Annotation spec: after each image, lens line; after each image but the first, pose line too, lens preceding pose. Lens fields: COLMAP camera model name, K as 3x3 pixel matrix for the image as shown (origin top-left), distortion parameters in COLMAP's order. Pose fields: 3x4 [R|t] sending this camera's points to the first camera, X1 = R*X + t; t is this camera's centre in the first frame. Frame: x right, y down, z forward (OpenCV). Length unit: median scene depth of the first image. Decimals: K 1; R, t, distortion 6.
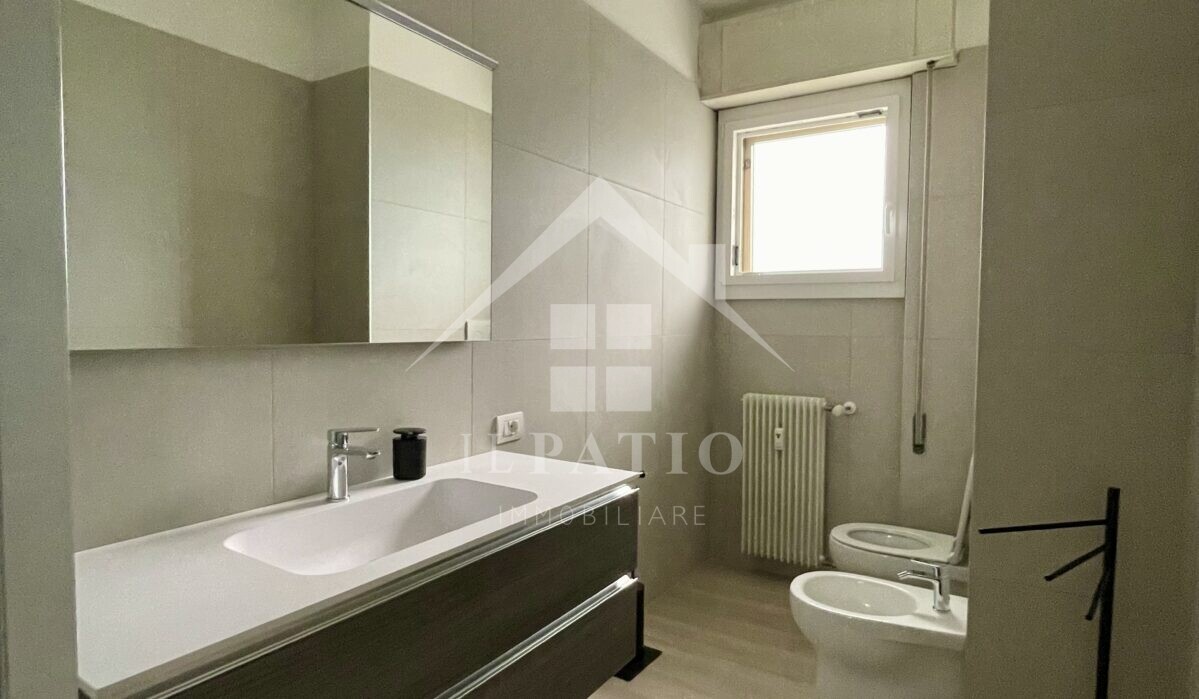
lens RADIAL K [[655.1, 0, 598.4], [0, 655.1, 349.9], [0, 0, 1]] dist [-0.007344, -0.000134]
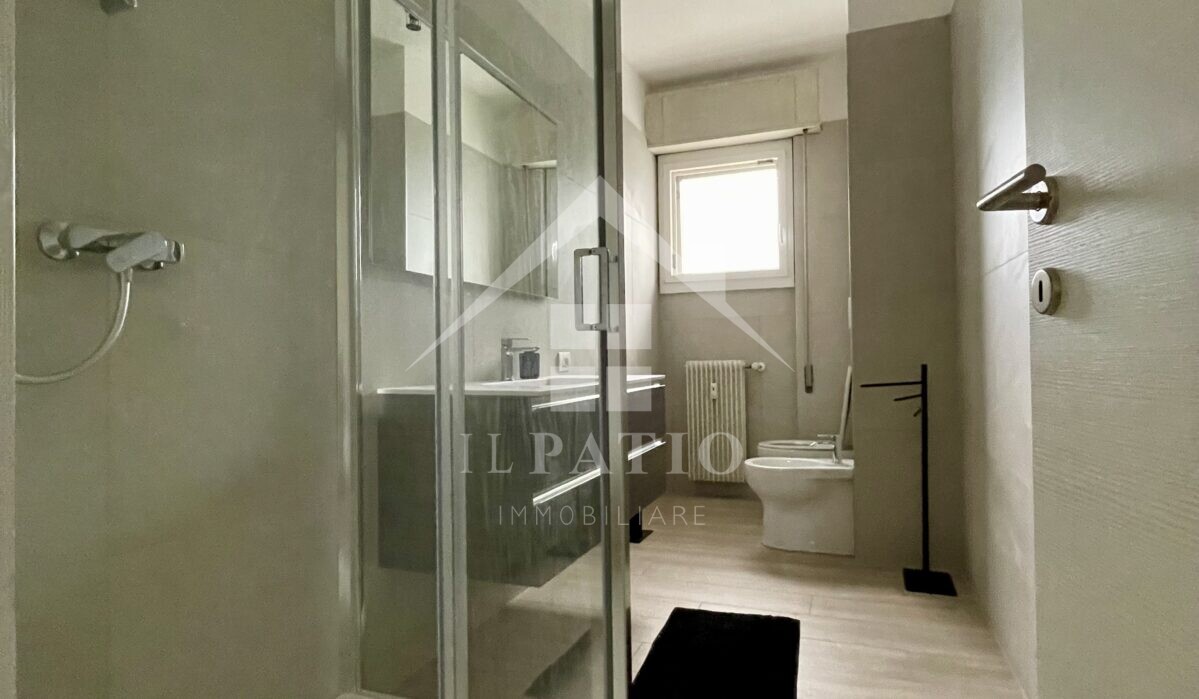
lens RADIAL K [[655.1, 0, 601.2], [0, 655.1, 349.1], [0, 0, 1]] dist [-0.007344, -0.000134]
pose [[0.979008, -0.021101, 0.202729, -0.248934], [0.032618, 0.998027, -0.053641, 0.121355], [-0.201197, 0.059128, 0.977765, -0.326524]]
